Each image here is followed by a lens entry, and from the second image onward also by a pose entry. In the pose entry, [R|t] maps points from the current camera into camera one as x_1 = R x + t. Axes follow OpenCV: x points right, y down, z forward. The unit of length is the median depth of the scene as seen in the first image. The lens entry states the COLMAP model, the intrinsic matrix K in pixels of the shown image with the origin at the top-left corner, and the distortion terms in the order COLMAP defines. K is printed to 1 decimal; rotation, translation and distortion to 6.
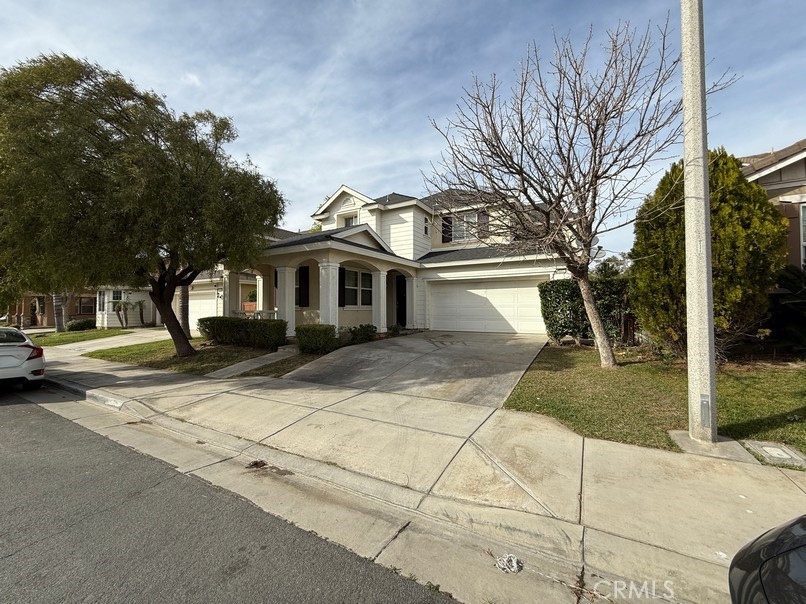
lens RADIAL K [[322.2, 0, 401.0], [0, 322.2, 303.2], [0, 0, 1]] dist [0.000891, -0.000252]
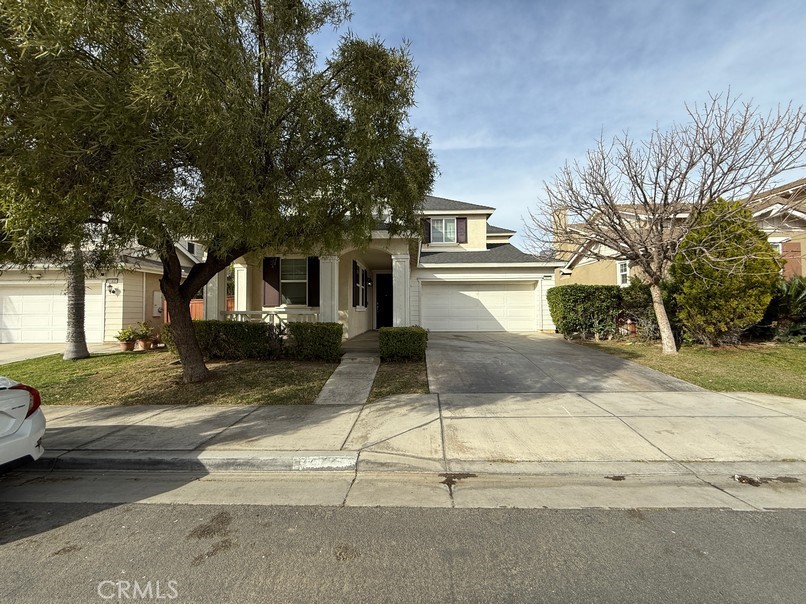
lens RADIAL K [[322.2, 0, 402.0], [0, 322.2, 302.8], [0, 0, 1]] dist [0.000891, -0.000252]
pose [[0.882950, 0.012568, 0.469299, -0.589646], [-0.008889, 0.999910, -0.010052, 0.009800], [-0.469383, 0.004704, 0.882982, 0.228282]]
